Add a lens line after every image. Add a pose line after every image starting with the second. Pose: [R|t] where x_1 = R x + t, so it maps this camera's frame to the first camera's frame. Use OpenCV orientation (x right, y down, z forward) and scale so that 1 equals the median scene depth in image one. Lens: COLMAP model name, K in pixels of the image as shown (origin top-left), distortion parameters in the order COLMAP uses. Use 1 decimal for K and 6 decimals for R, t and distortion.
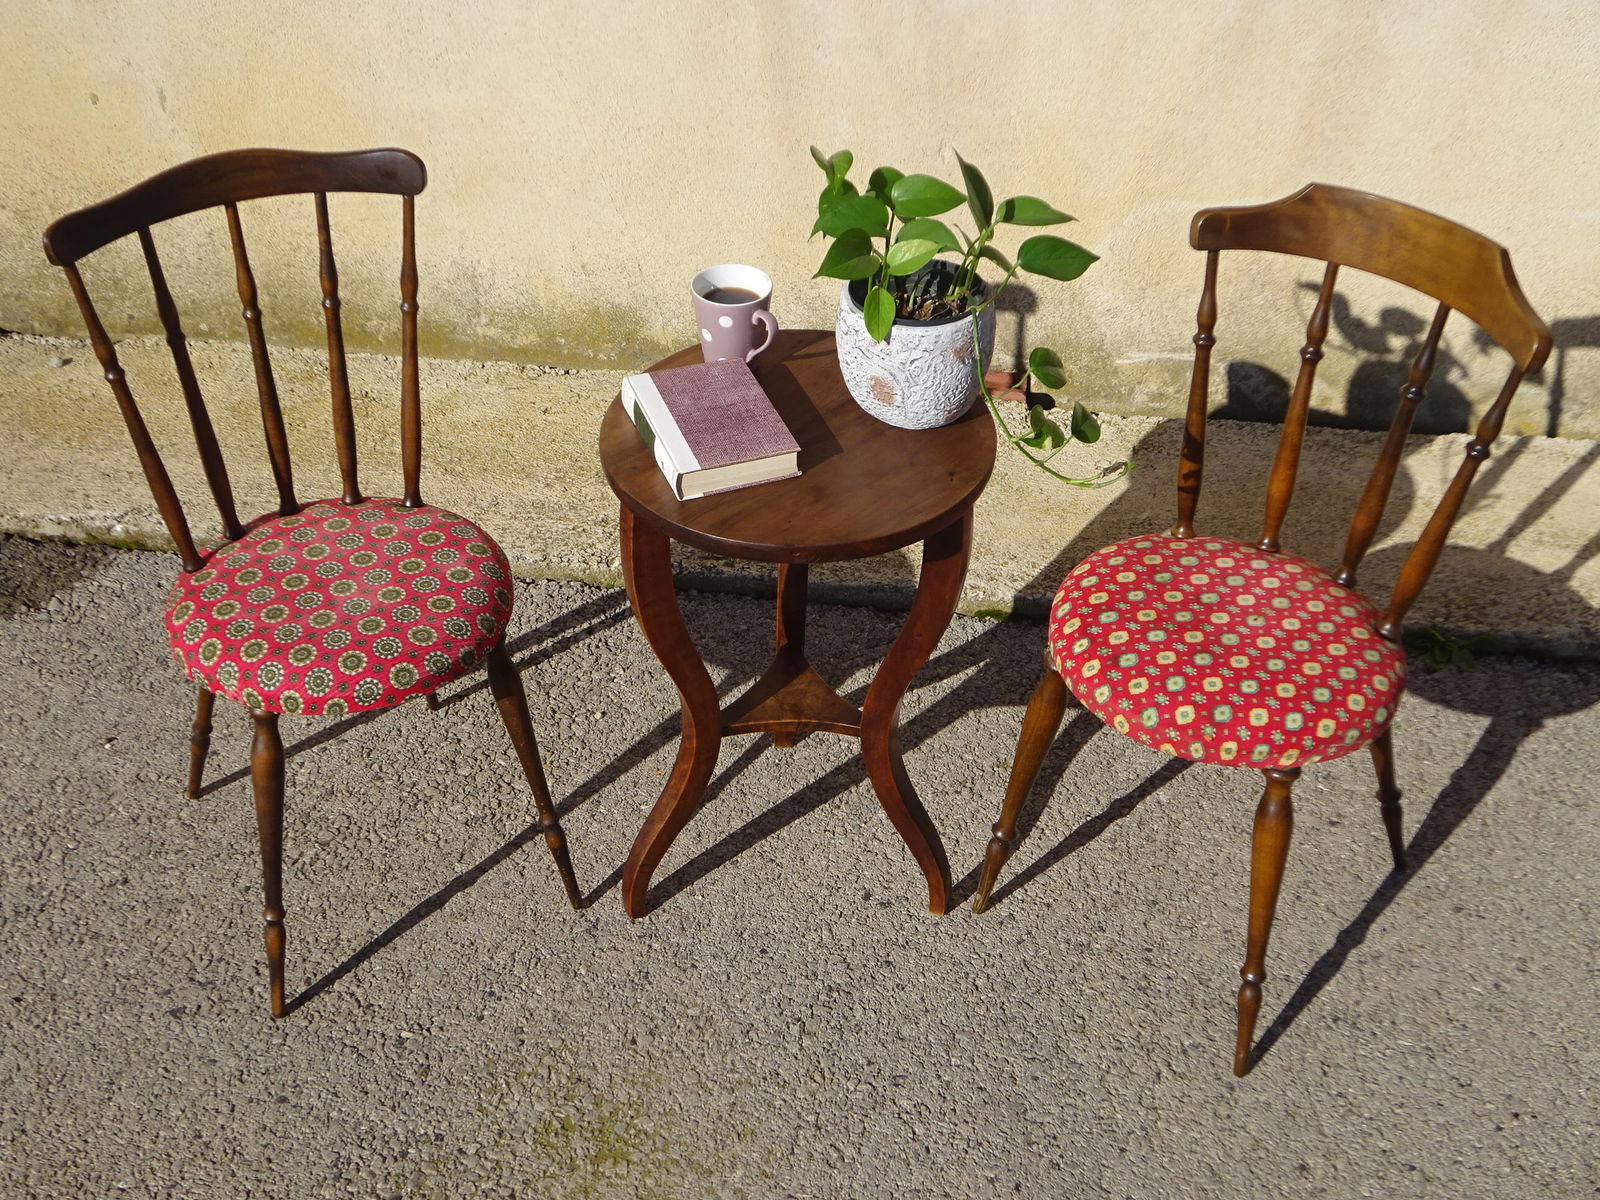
lens RADIAL K [[2112.0, 0, 808.0], [0, 2112.0, 596.4], [0, 0, 1]] dist [0.034138, 0.000000]
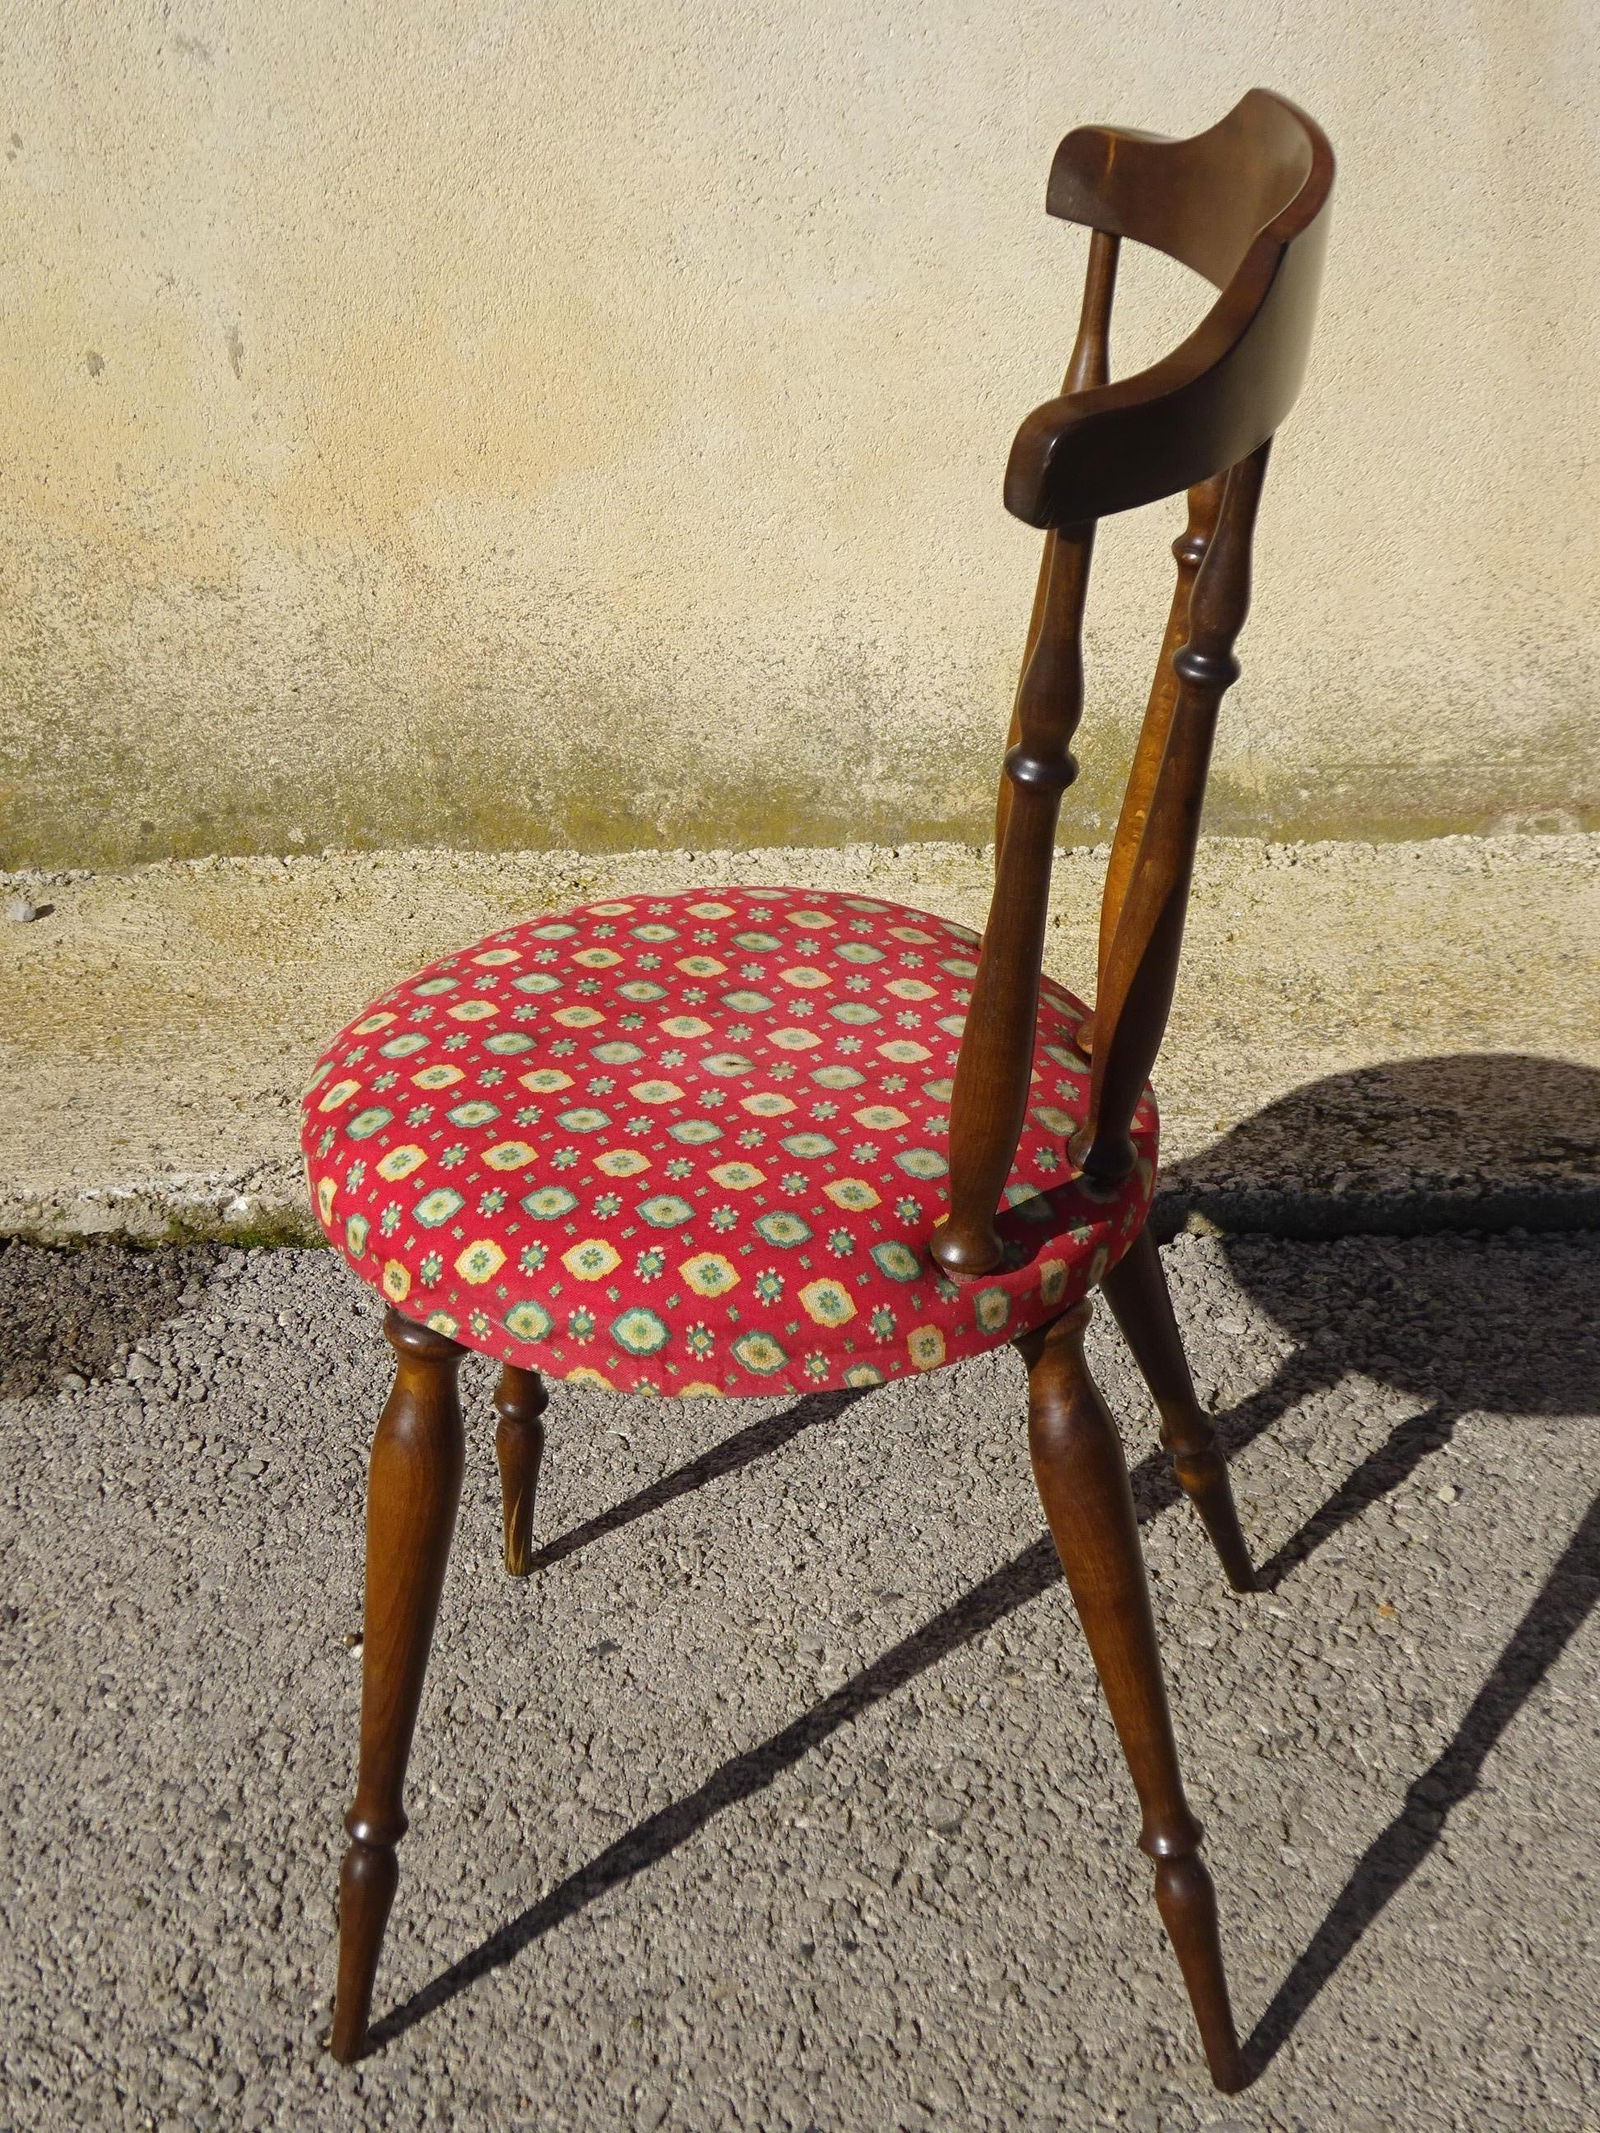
lens RADIAL K [[3248.5, 0, 804.9], [0, 3248.5, 1070.6], [0, 0, 1]] dist [0.023295, 0.000000]
pose [[0.996146, -0.079285, 0.037508, -0.259727], [0.083913, 0.985946, -0.144462, 0.058359], [-0.025527, 0.147053, 0.988799, 0.338581]]
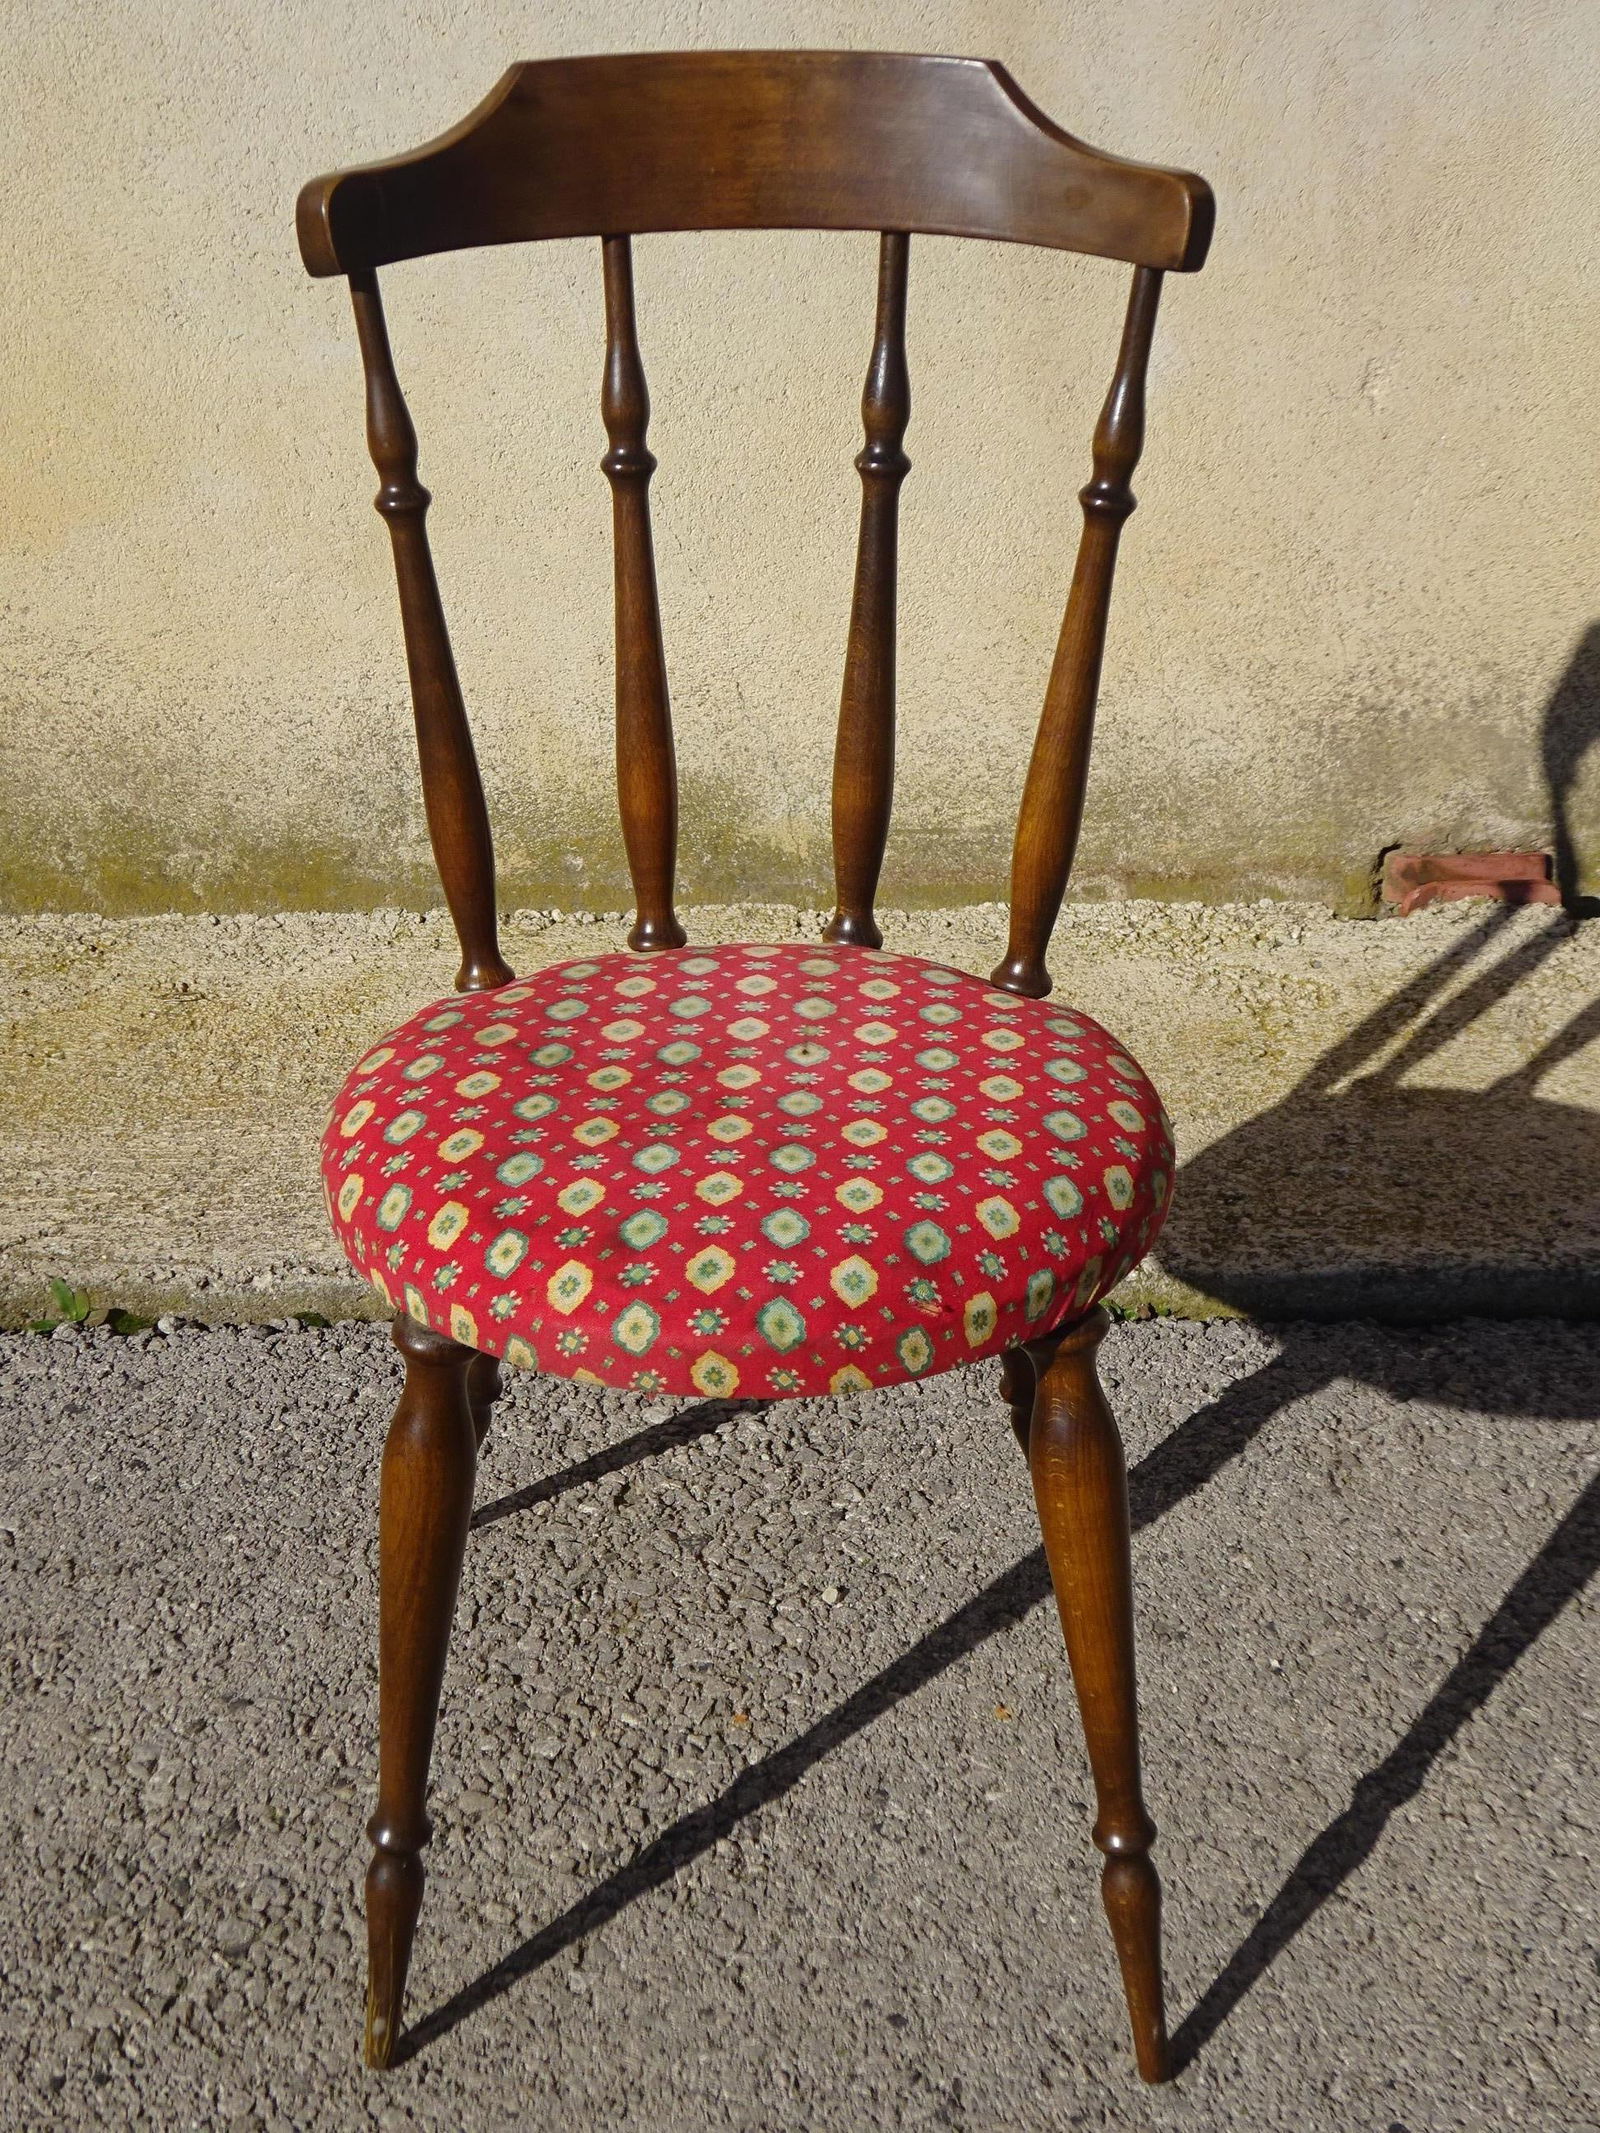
lens RADIAL K [[3248.5, 0, 799.1], [0, 3248.5, 1080.6], [0, 0, 1]] dist [0.023295, 0.000000]
pose [[0.996008, -0.075375, 0.047827, -0.134364], [0.081525, 0.986306, -0.143364, 0.049350], [-0.036365, 0.146691, 0.988514, 0.348257]]
